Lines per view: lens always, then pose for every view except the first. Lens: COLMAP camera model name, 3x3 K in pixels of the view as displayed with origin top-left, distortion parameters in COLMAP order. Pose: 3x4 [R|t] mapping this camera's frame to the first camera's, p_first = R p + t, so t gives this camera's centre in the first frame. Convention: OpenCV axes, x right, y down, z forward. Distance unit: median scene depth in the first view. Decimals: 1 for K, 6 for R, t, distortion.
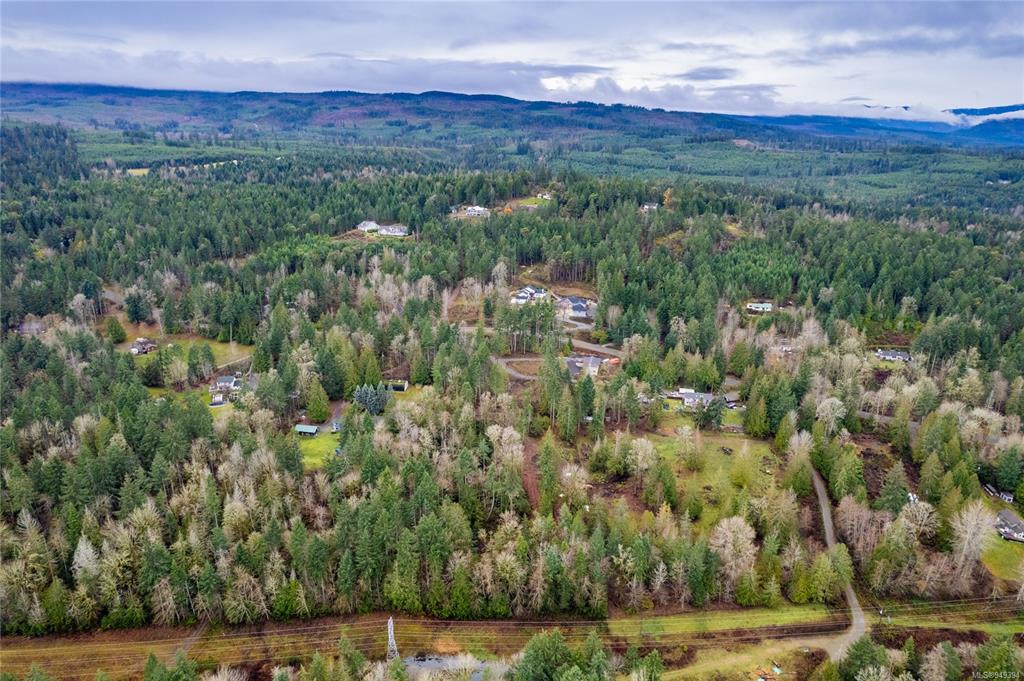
lens RADIAL K [[657.4, 0, 513.8], [0, 657.4, 338.9], [0, 0, 1]] dist [-0.076441, 0.066430]
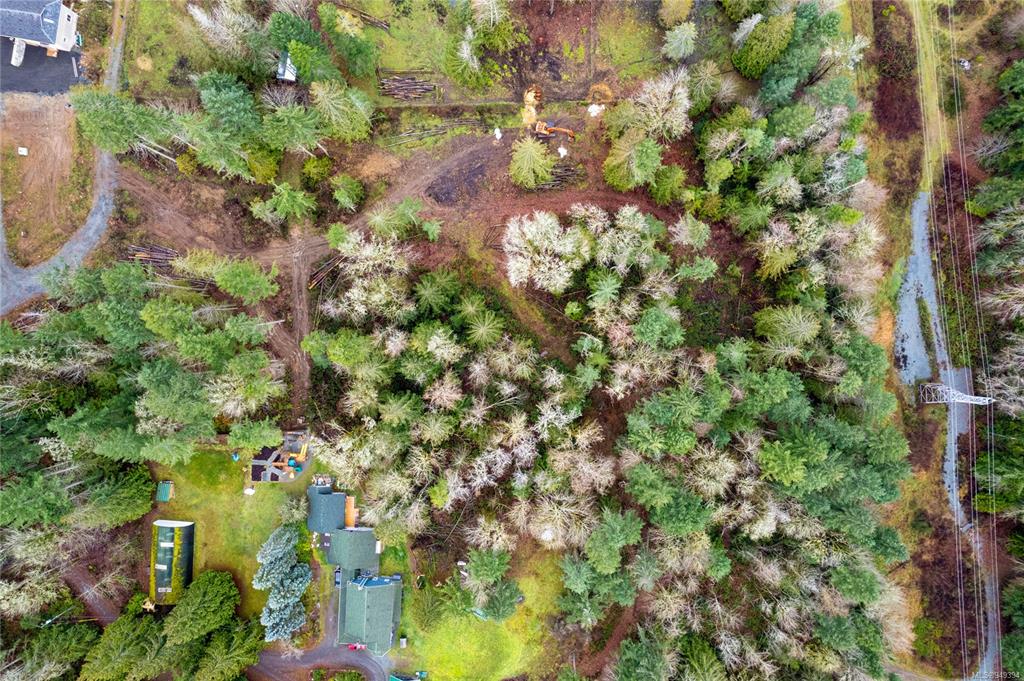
lens RADIAL K [[657.4, 0, 533.6], [0, 657.4, 316.9], [0, 0, 1]] dist [-0.076441, 0.066430]
pose [[-0.016751, -0.999364, -0.031483, -0.032260], [0.323046, -0.035208, 0.945728, -0.202720], [-0.946235, 0.005671, 0.323430, 0.638703]]
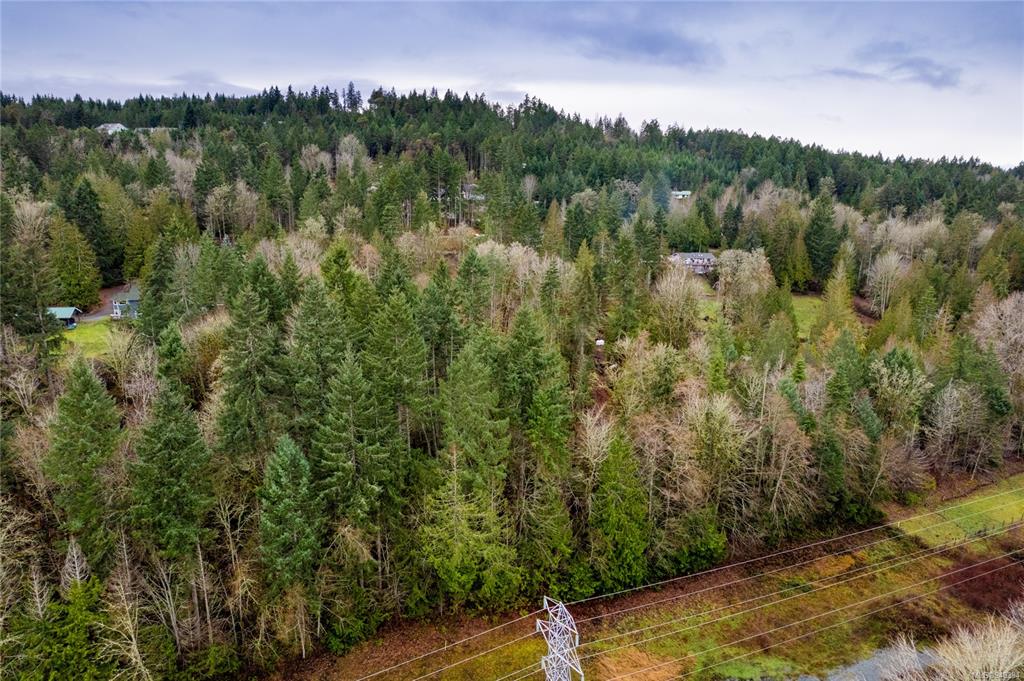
lens RADIAL K [[657.4, 0, 518.0], [0, 657.4, 339.3], [0, 0, 1]] dist [-0.076441, 0.066430]
pose [[0.925234, -0.083031, 0.370201, -0.150915], [0.107980, 0.993034, -0.047148, 0.175389], [-0.363708, 0.083598, 0.927754, 0.391268]]
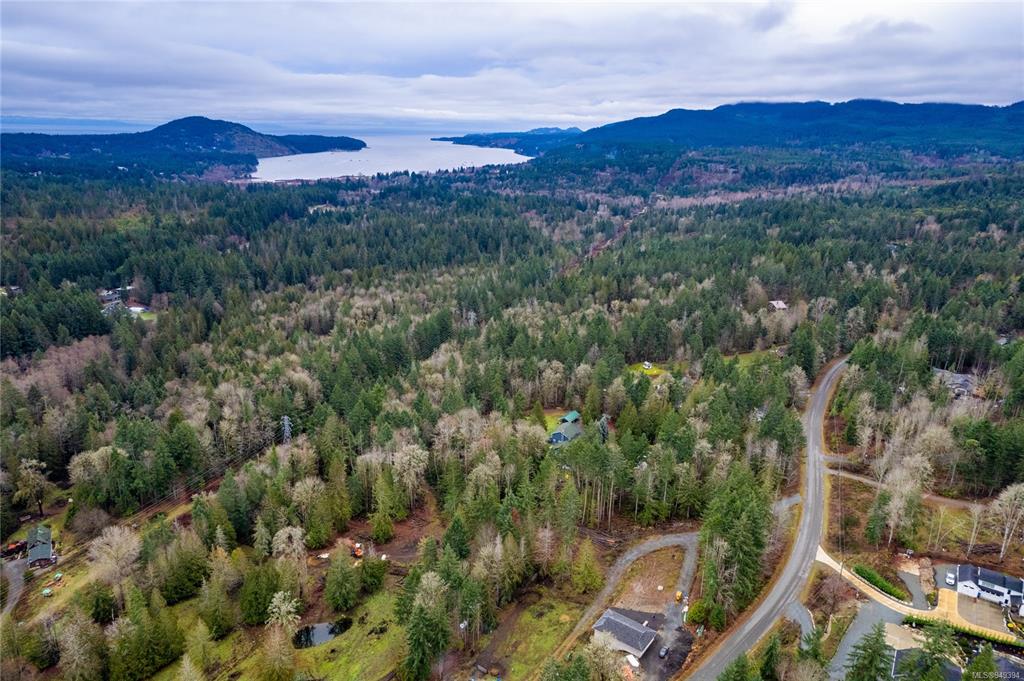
lens RADIAL K [[657.4, 0, 517.1], [0, 657.4, 329.7], [0, 0, 1]] dist [-0.076441, 0.066430]
pose [[-0.425808, 0.243537, -0.871423, 0.498979], [-0.301795, 0.869717, 0.390528, -0.305798], [0.852999, 0.429281, -0.296835, 0.981363]]
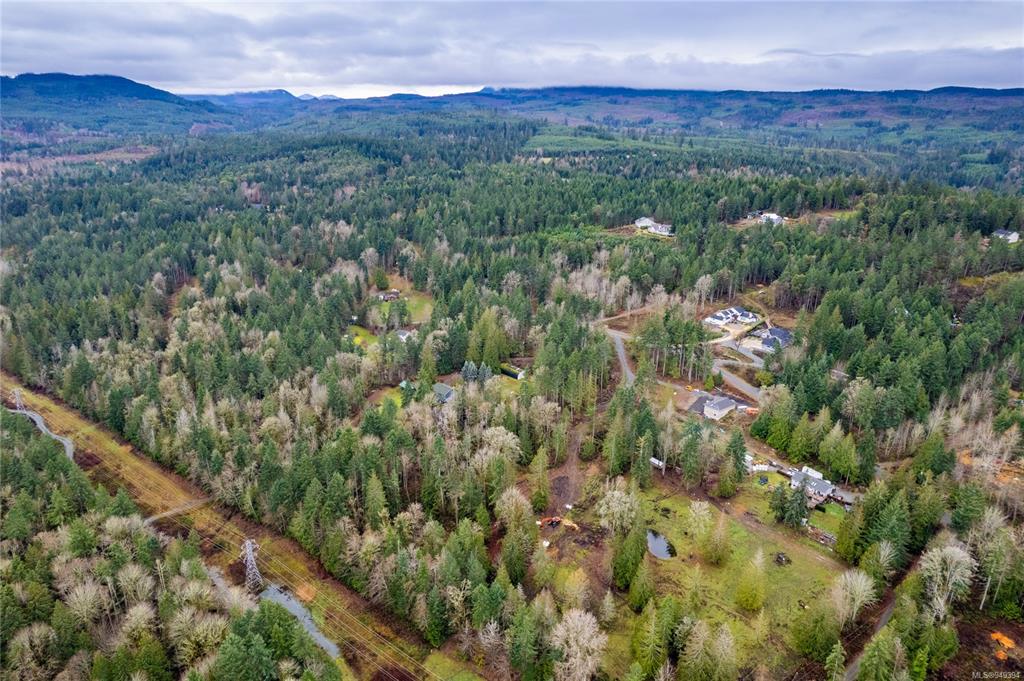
lens RADIAL K [[657.4, 0, 513.0], [0, 657.4, 338.9], [0, 0, 1]] dist [-0.076441, 0.066430]
pose [[0.754907, 0.206735, -0.622395, 0.416532], [-0.206458, 0.975678, 0.073666, -0.050949], [0.622487, 0.072887, 0.779229, 0.190703]]
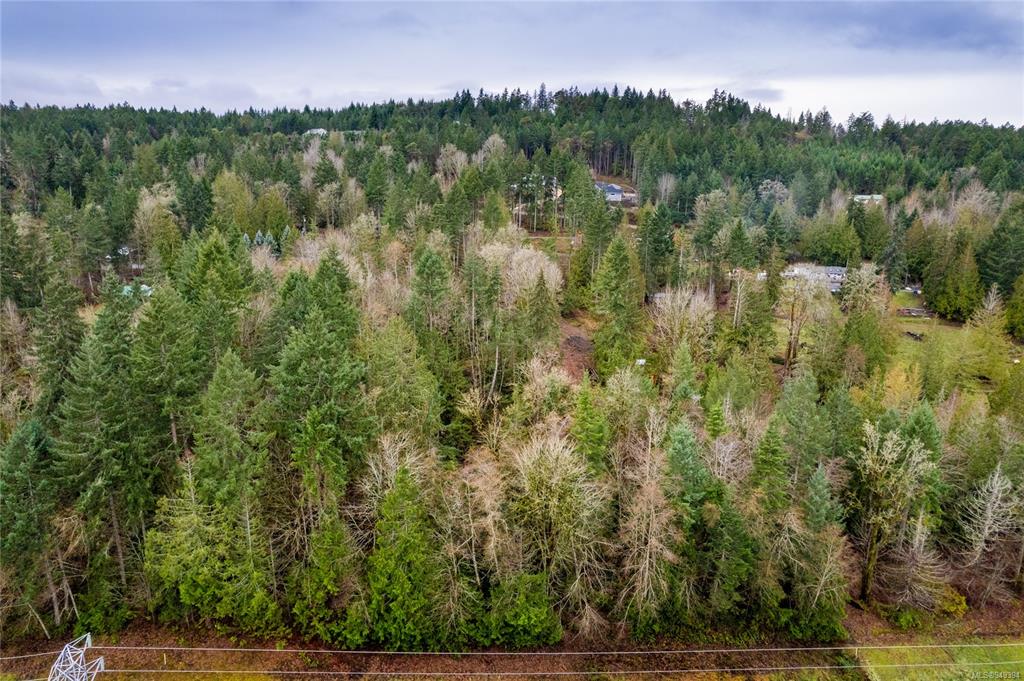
lens RADIAL K [[657.4, 0, 516.8], [0, 657.4, 345.0], [0, 0, 1]] dist [-0.076441, 0.066430]
pose [[0.999525, 0.000923, 0.030797, -0.021086], [0.000955, 0.998142, -0.060923, 0.176394], [-0.030796, 0.060924, 0.997667, 0.394028]]
